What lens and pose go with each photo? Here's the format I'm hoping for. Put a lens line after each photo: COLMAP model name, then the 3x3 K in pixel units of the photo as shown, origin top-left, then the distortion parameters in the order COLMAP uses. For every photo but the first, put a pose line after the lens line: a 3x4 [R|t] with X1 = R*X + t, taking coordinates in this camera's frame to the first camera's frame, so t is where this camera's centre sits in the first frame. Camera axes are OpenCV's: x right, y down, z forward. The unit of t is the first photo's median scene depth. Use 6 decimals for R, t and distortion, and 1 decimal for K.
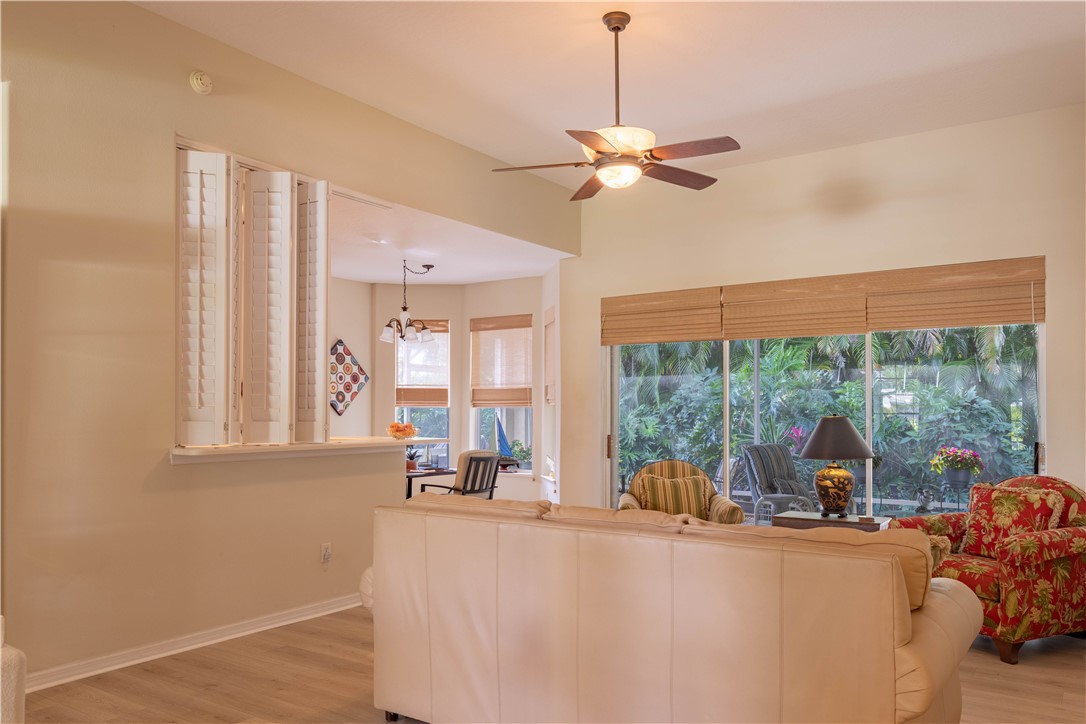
lens RADIAL K [[811.5, 0, 544.1], [0, 811.5, 364.6], [0, 0, 1]] dist [0.005644, -0.004597]
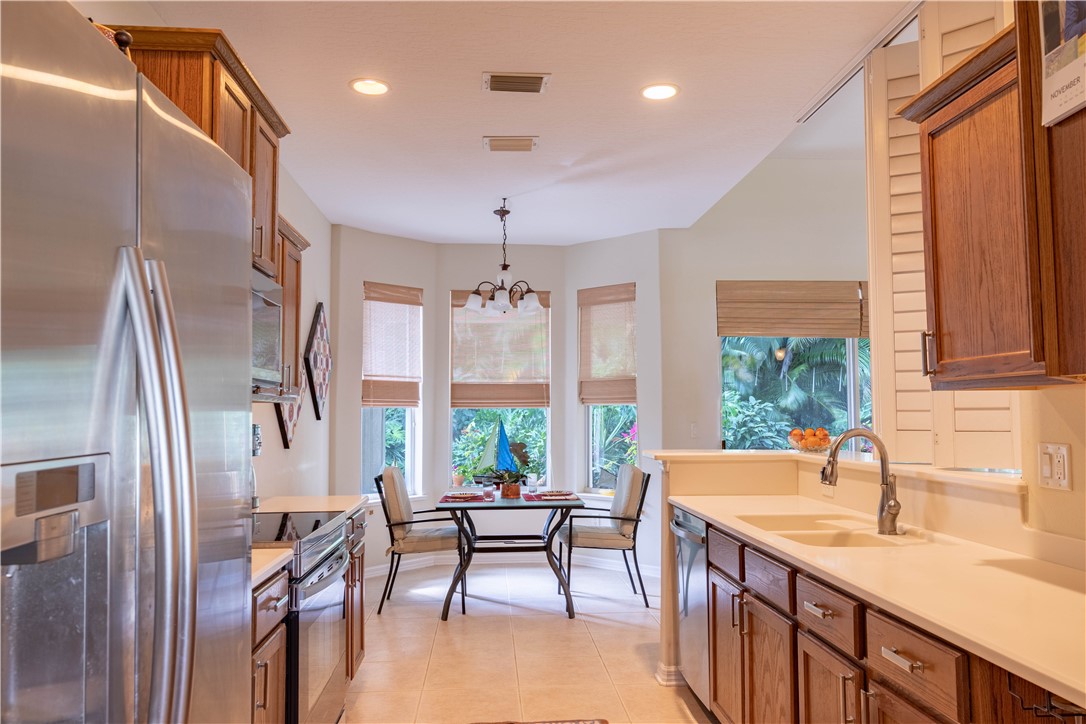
lens RADIAL K [[811.5, 0, 543.9], [0, 811.5, 362.8], [0, 0, 1]] dist [0.005644, -0.004597]
pose [[0.781128, 0.037579, 0.623240, -0.504447], [-0.033570, 0.999271, -0.018178, 0.022394], [-0.623468, -0.006723, 0.781820, 0.367885]]
